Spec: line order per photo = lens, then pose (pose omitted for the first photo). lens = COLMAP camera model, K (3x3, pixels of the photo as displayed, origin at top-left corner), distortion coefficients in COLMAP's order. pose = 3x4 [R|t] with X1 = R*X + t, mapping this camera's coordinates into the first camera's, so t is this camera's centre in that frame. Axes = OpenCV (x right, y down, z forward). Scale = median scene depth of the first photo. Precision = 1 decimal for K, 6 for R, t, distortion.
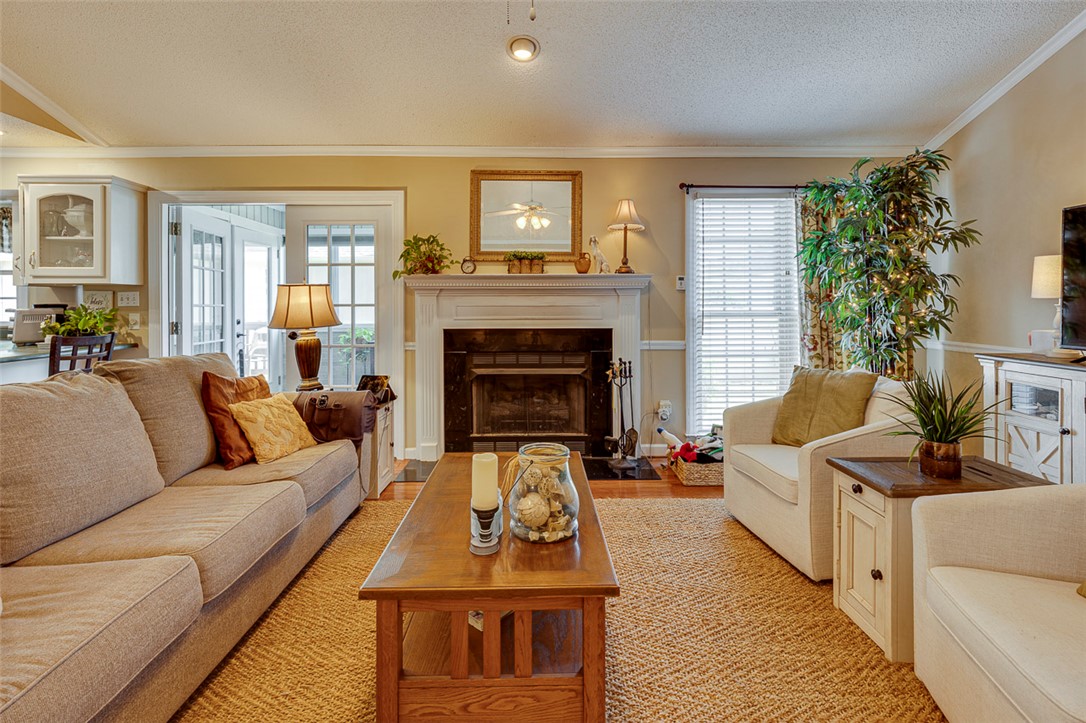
lens RADIAL K [[500.0, 0, 550.8], [0, 500.0, 307.4], [0, 0, 1]] dist [0.000918, 0.000105]
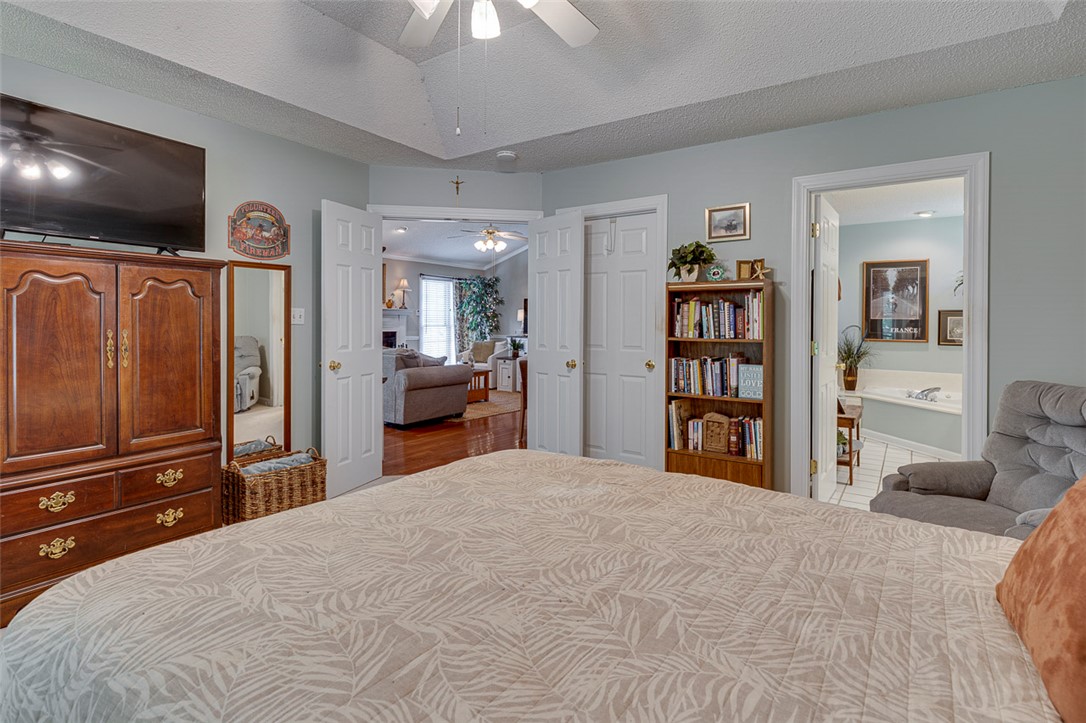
lens RADIAL K [[533.5, 0, 538.2], [0, 533.5, 327.3], [0, 0, 1]] dist [-0.001513, -0.000182]
pose [[0.586901, -0.000611, 0.809658, -1.550669], [-0.005089, 0.999977, 0.004443, 0.008157], [-0.809643, -0.006728, 0.586885, -1.045351]]
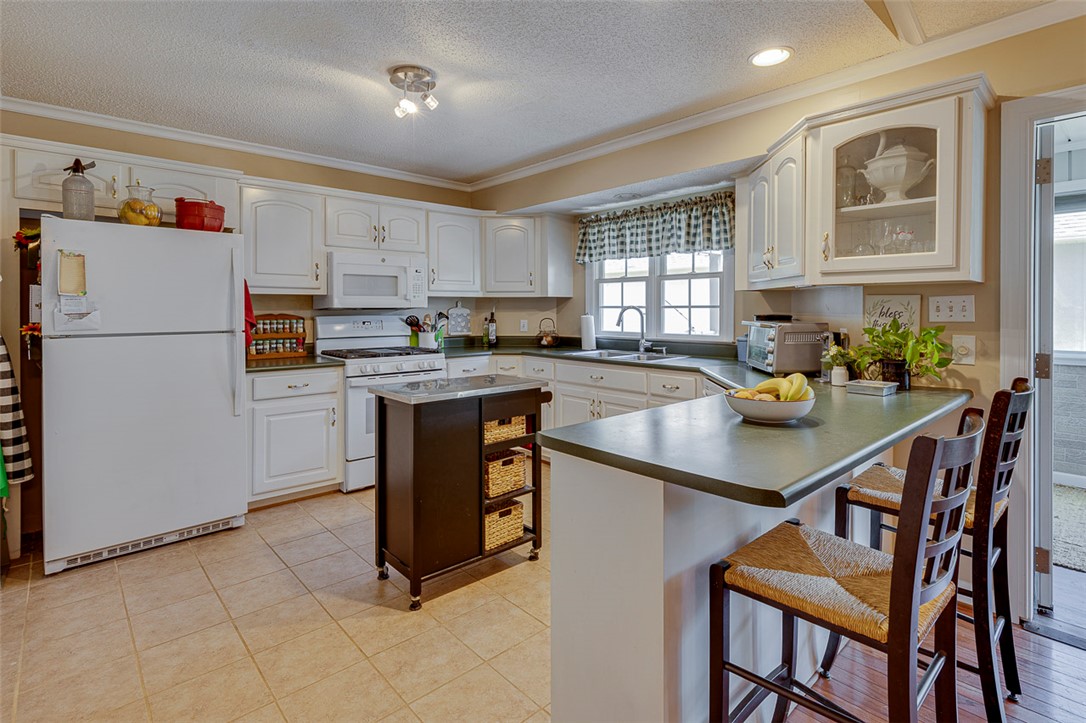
lens RADIAL K [[539.0, 0, 550.8], [0, 539.0, 314.1], [0, 0, 1]] dist [0.000640, -0.001003]
pose [[0.656771, 0.009699, -0.754027, -0.685107], [-0.008382, 0.999949, 0.005561, -0.010298], [0.754043, 0.002668, 0.656819, 0.271161]]
